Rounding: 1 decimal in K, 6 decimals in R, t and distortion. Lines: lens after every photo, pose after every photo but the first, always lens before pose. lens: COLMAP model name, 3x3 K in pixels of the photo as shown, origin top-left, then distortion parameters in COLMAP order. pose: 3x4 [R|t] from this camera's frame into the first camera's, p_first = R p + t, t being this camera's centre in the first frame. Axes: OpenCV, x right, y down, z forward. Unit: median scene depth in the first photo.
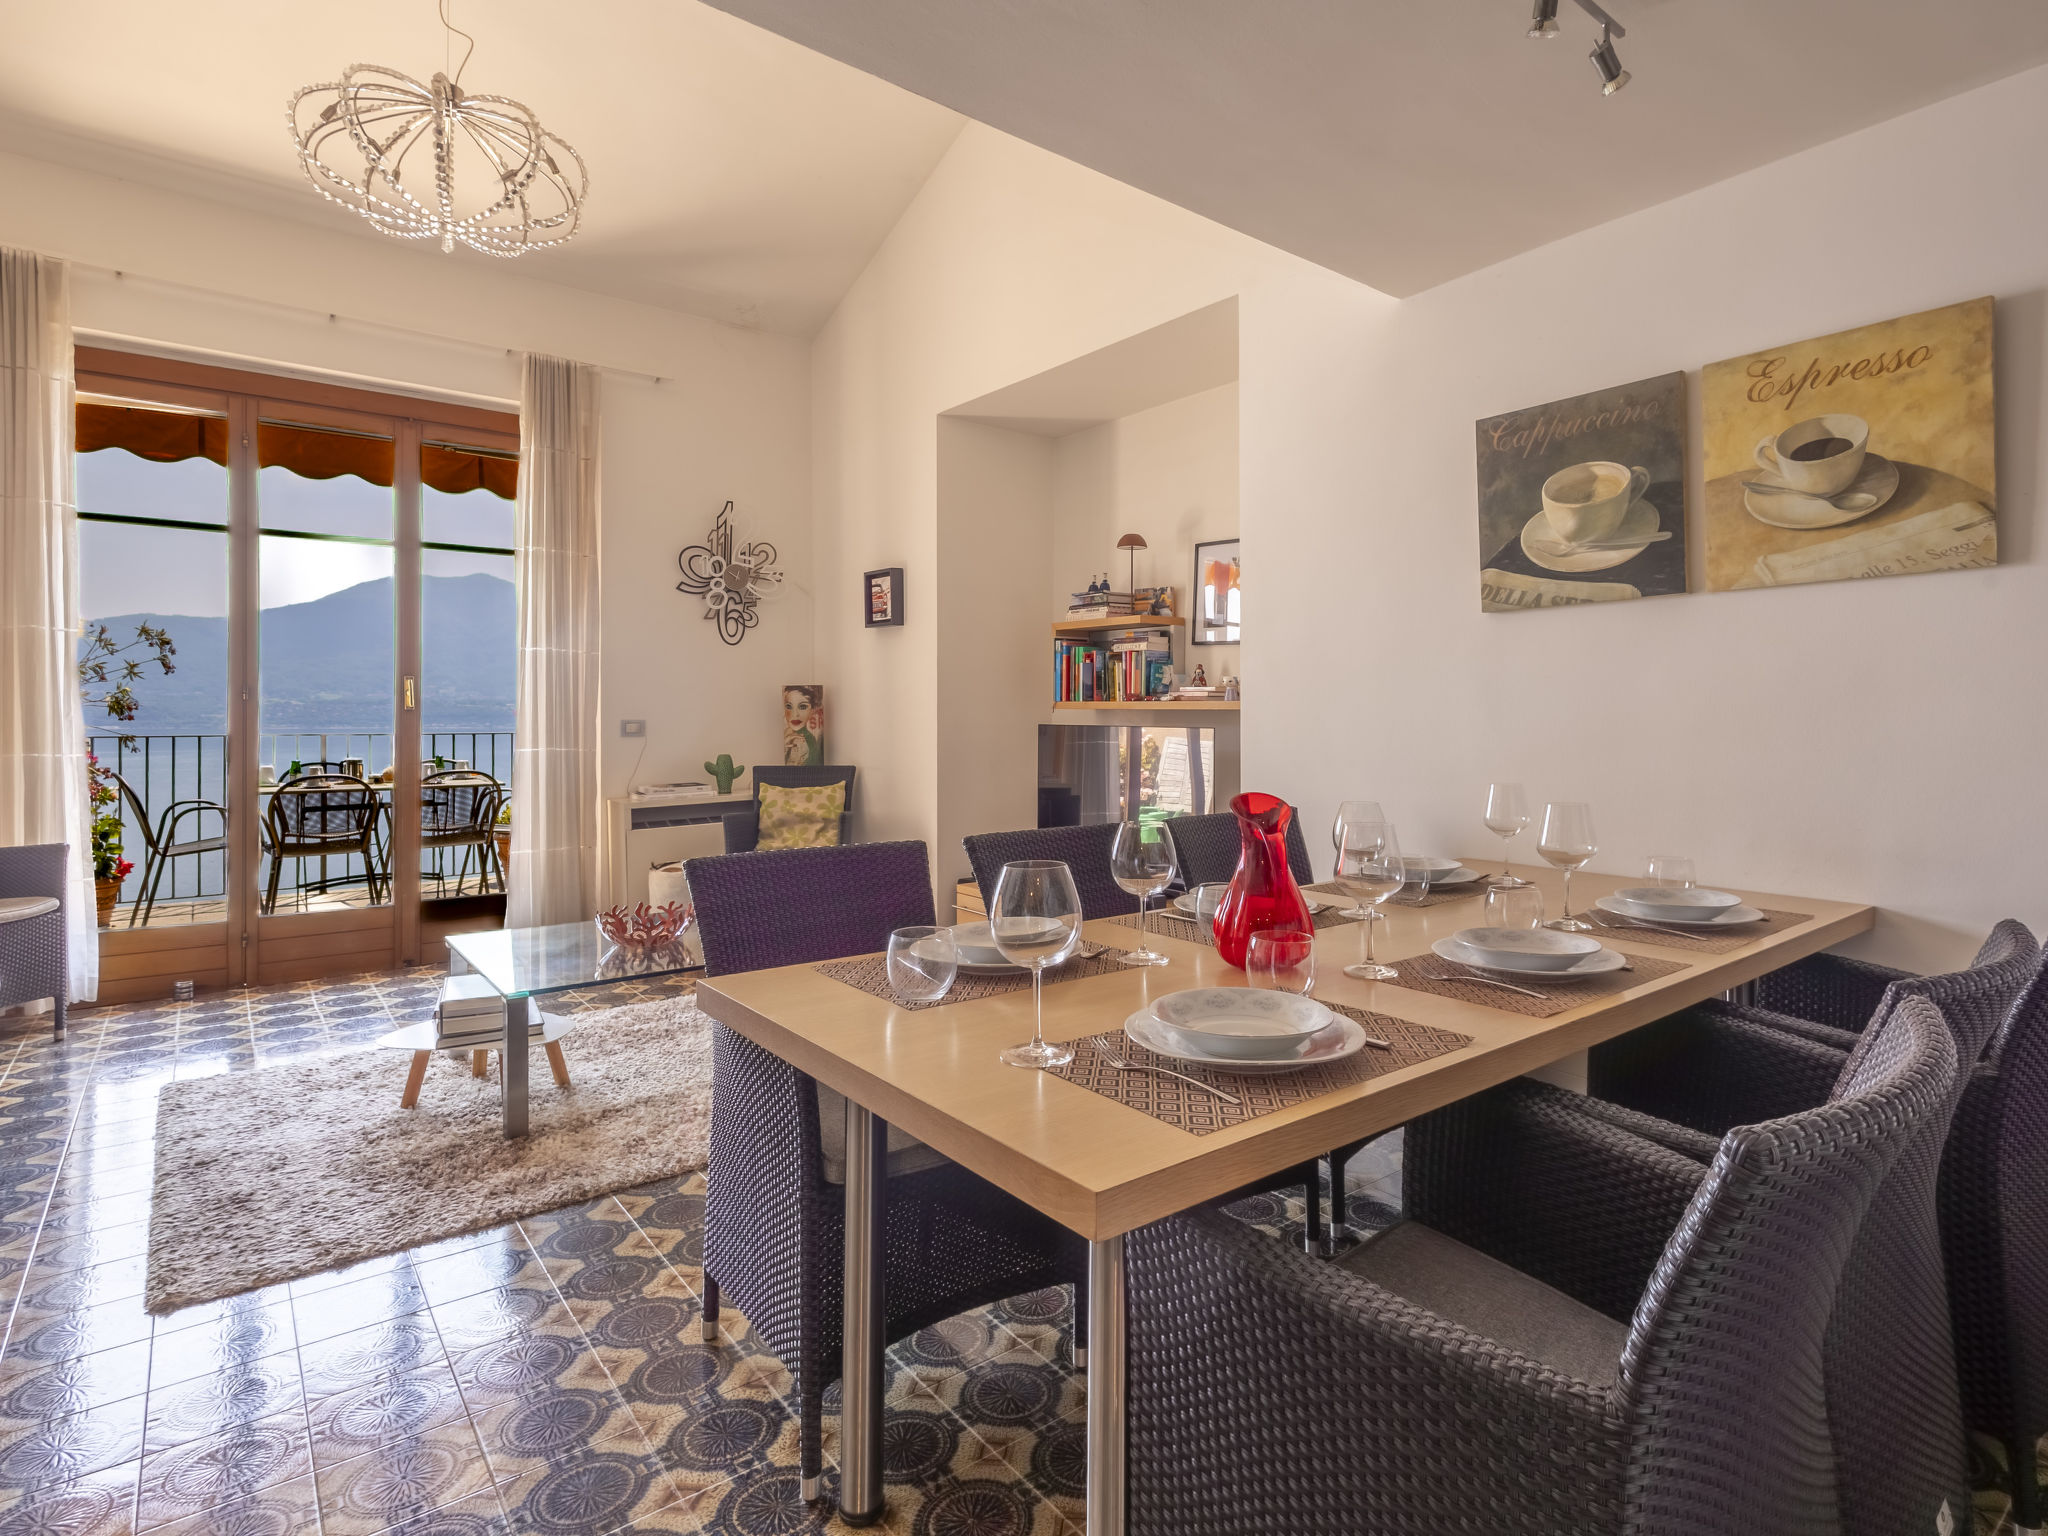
lens RADIAL K [[1060.5, 0, 1013.8], [0, 1060.5, 742.2], [0, 0, 1]] dist [0.001000, -0.000321]
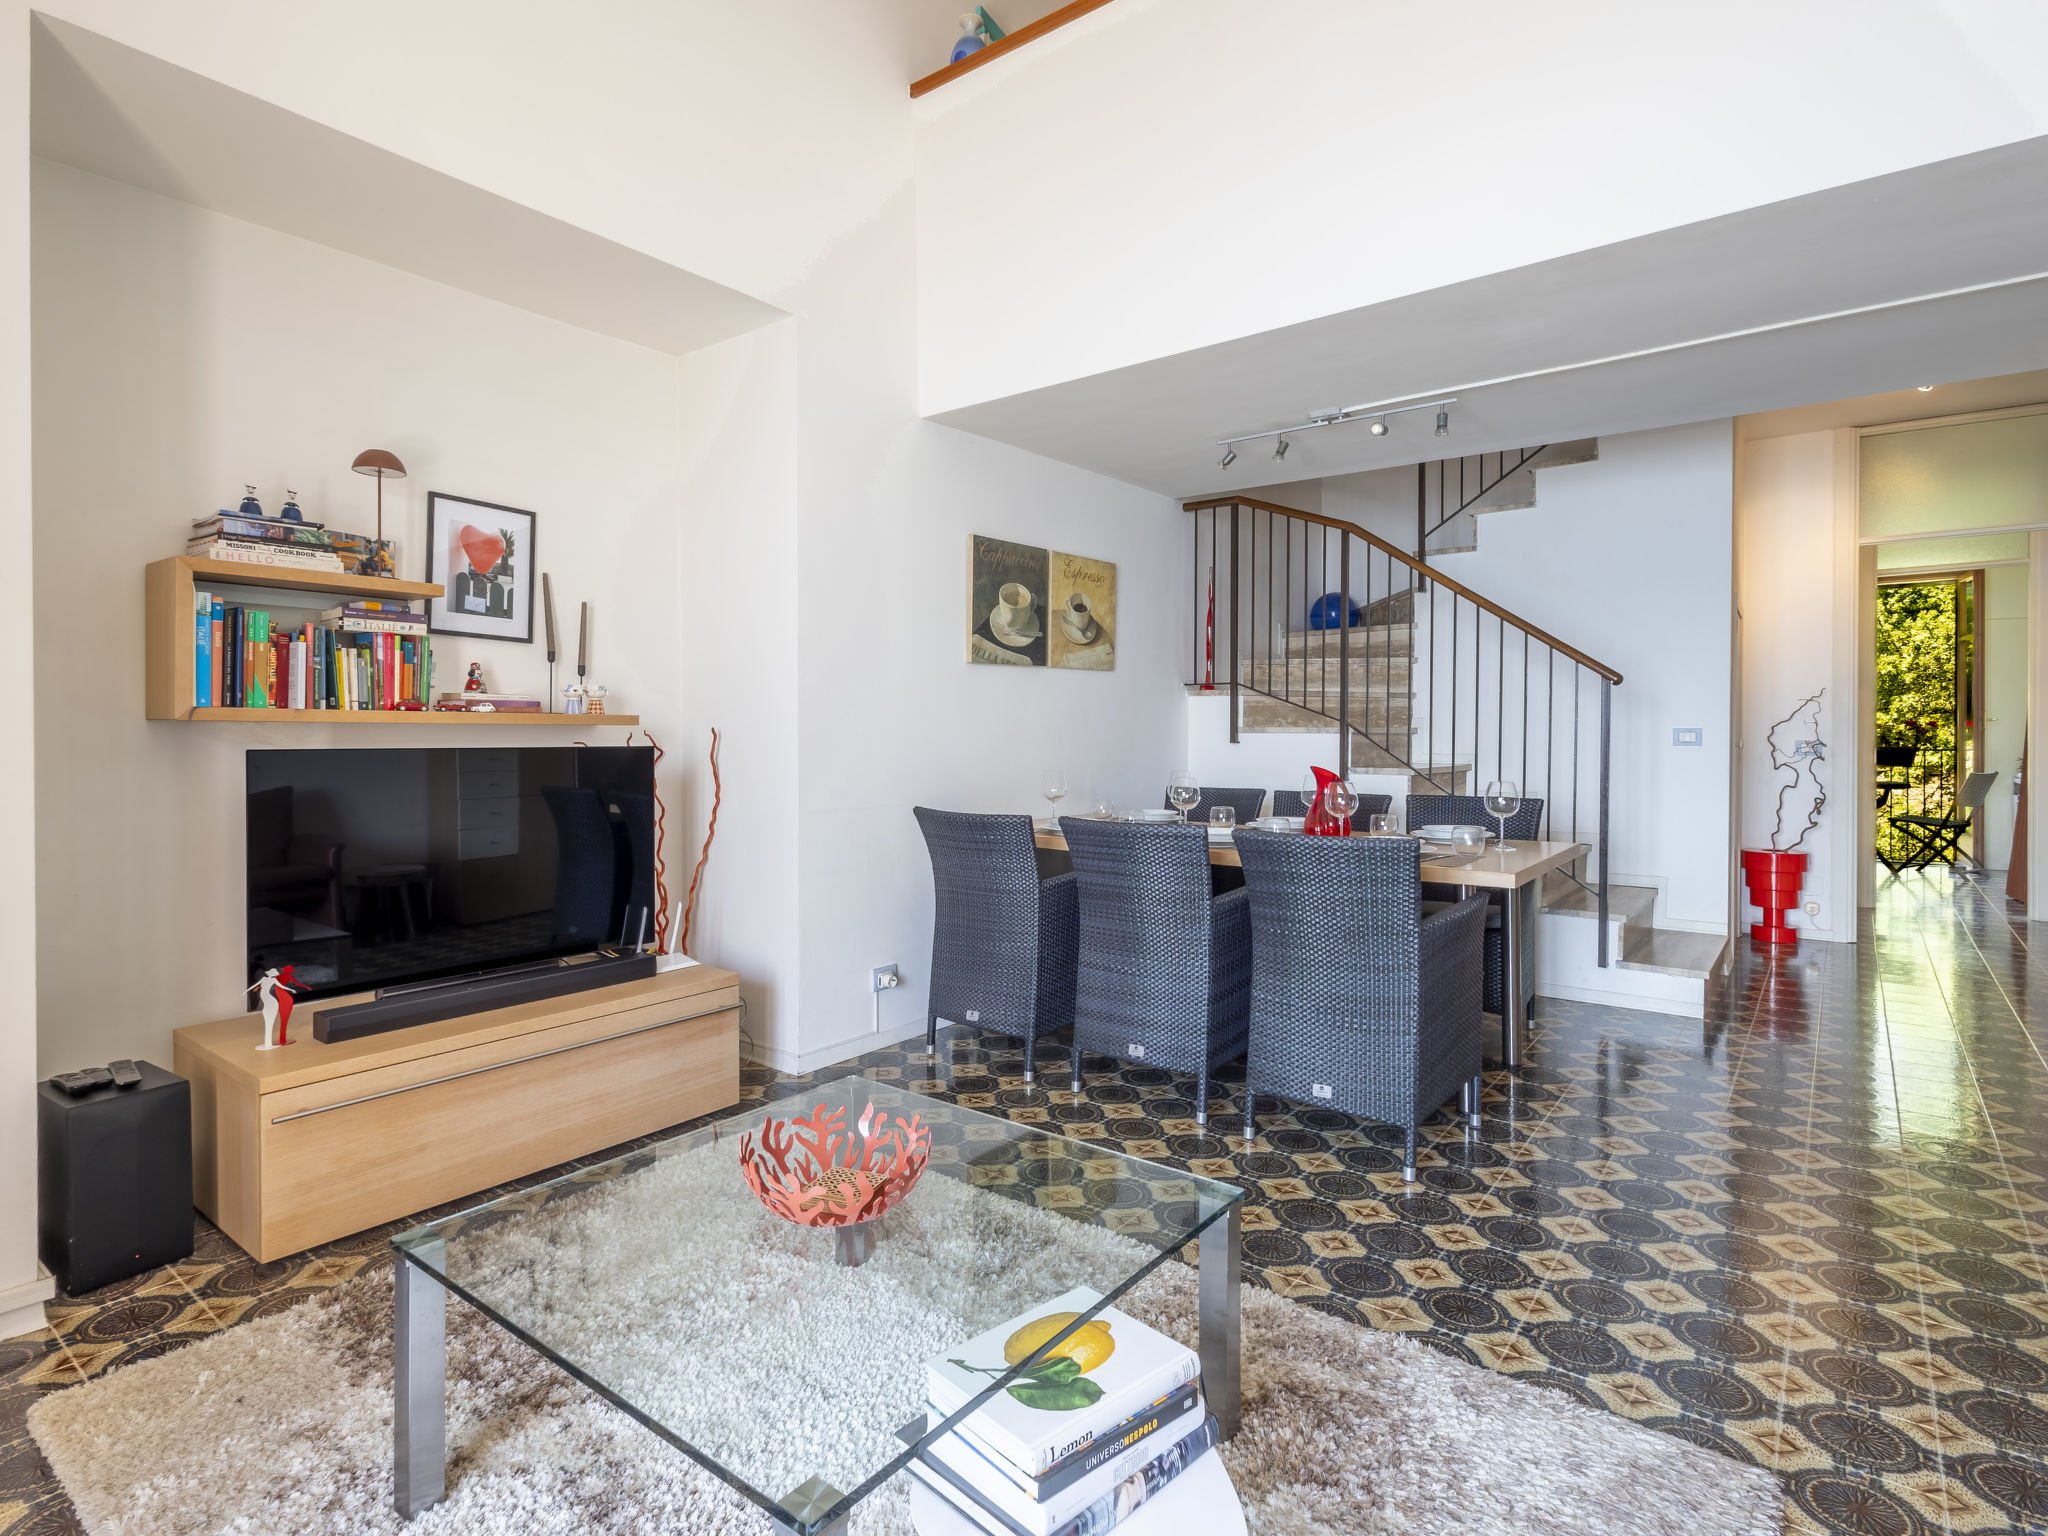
lens RADIAL K [[1060.5, 0, 1013.8], [0, 1060.5, 742.2], [0, 0, 1]] dist [0.001000, -0.000321]
pose [[-0.259628, -0.010831, 0.965648, -0.607893], [0.027031, 0.999464, 0.018477, -0.021185], [-0.965330, 0.030900, -0.259196, 0.794215]]
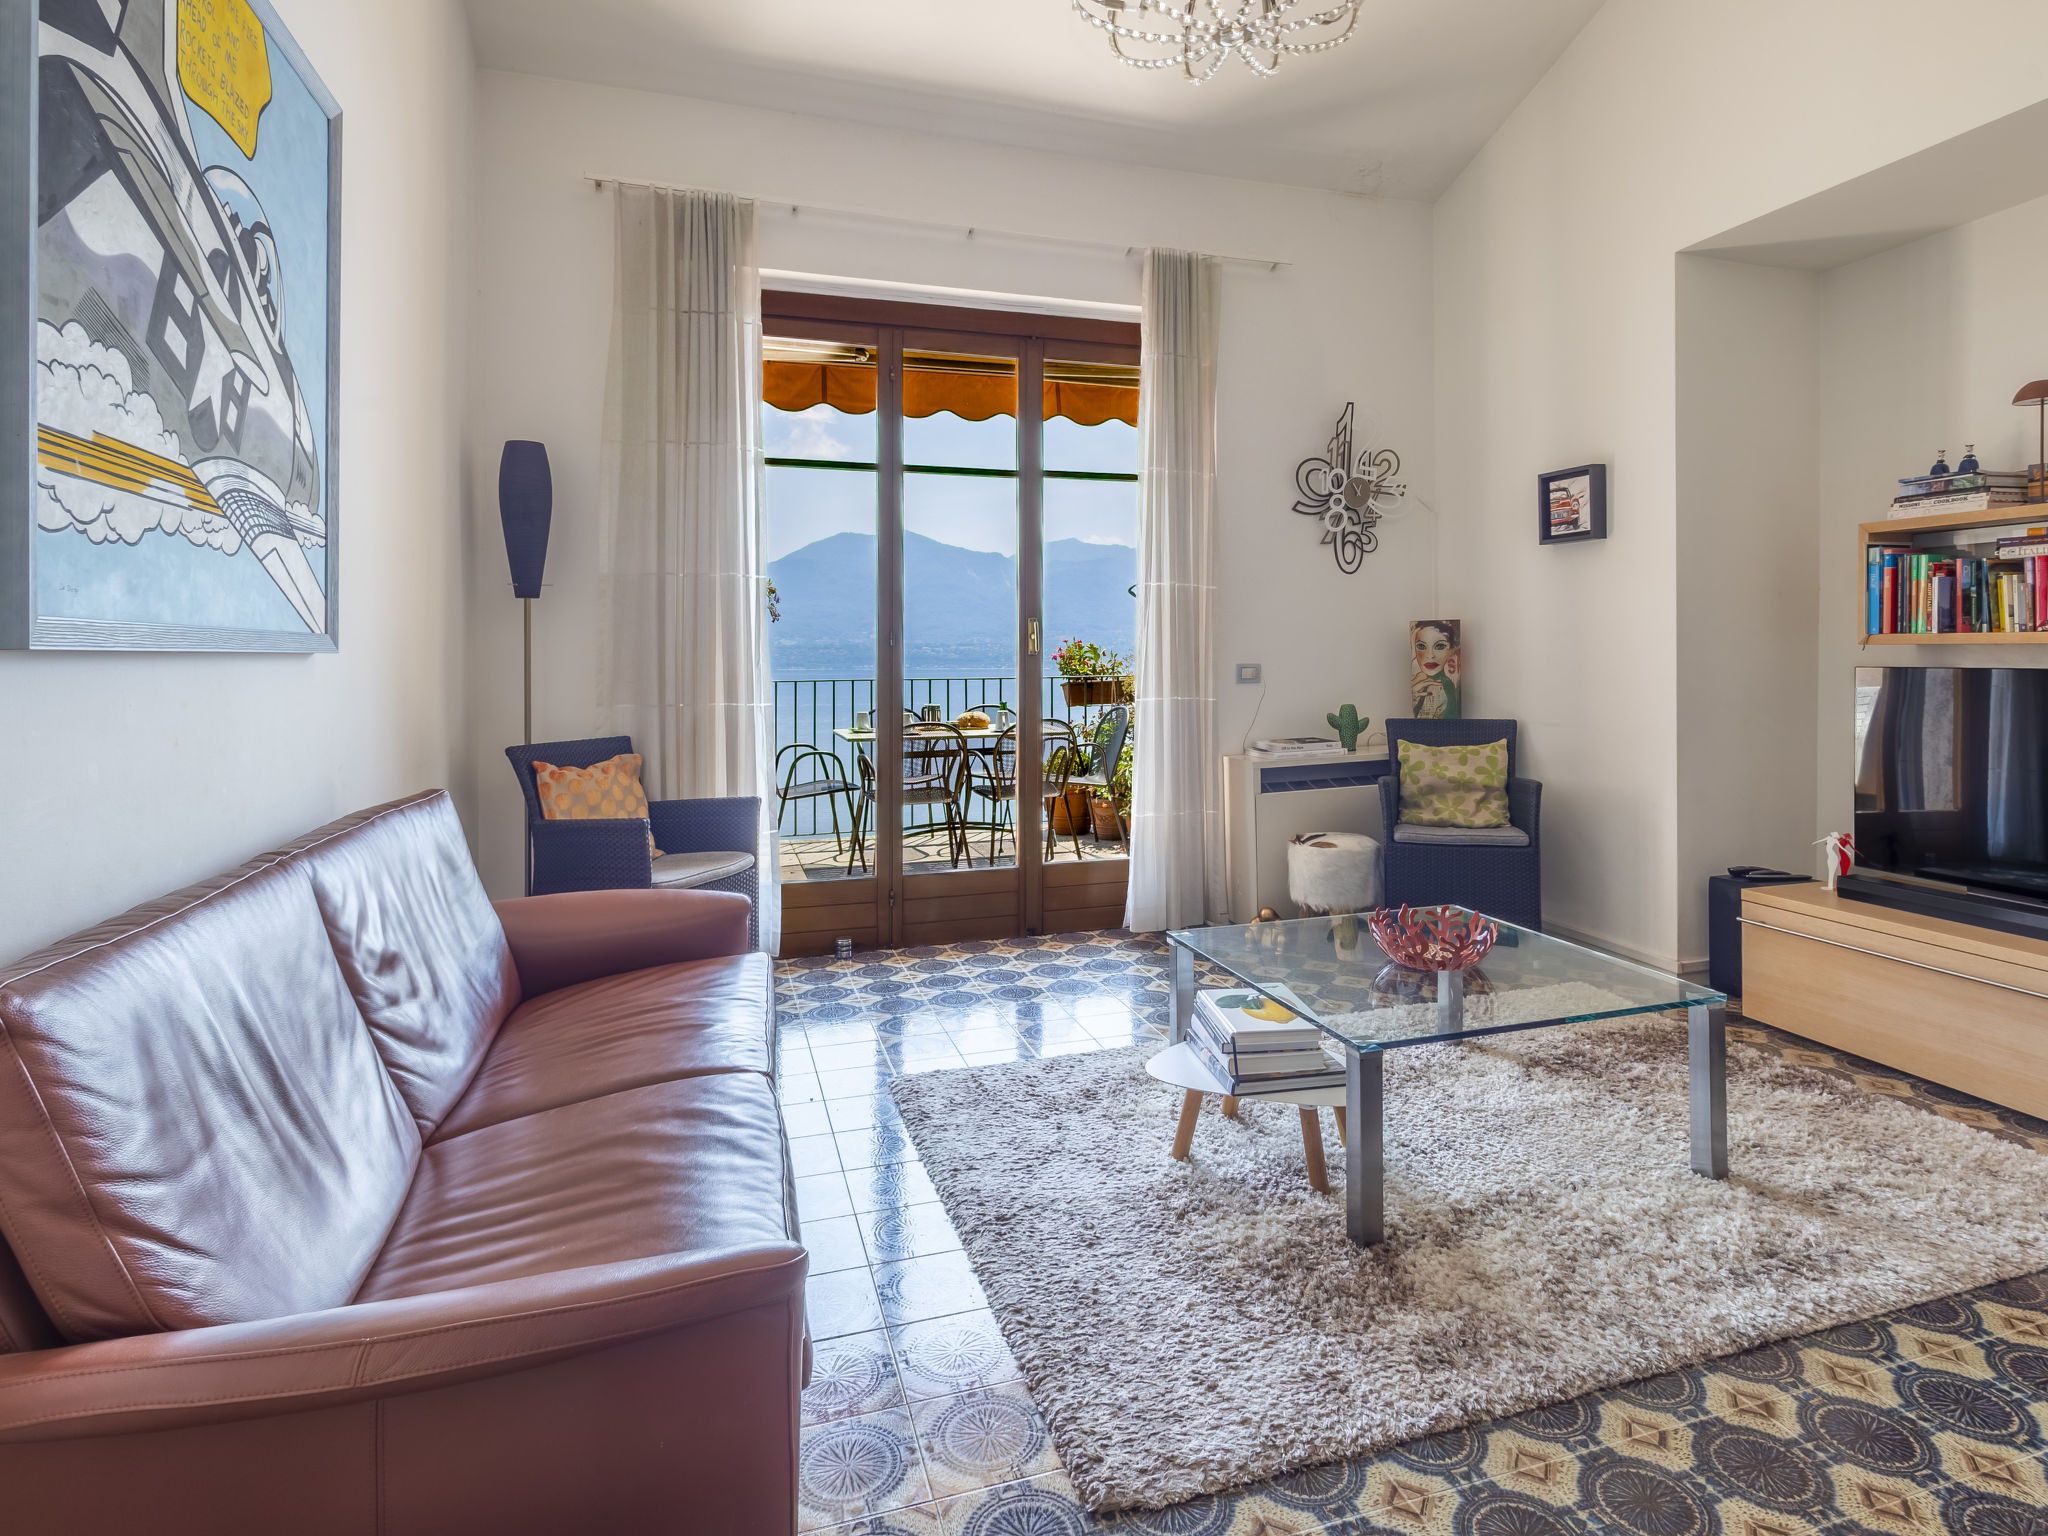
lens RADIAL K [[1078.8, 0, 999.3], [0, 1078.8, 676.0], [0, 0, 1]] dist [0.013704, -0.003814]
pose [[0.927076, -0.001173, -0.374872, -0.238706], [-0.001165, 0.999981, -0.006009, -0.006062], [0.374872, 0.006008, 0.927057, 0.121050]]
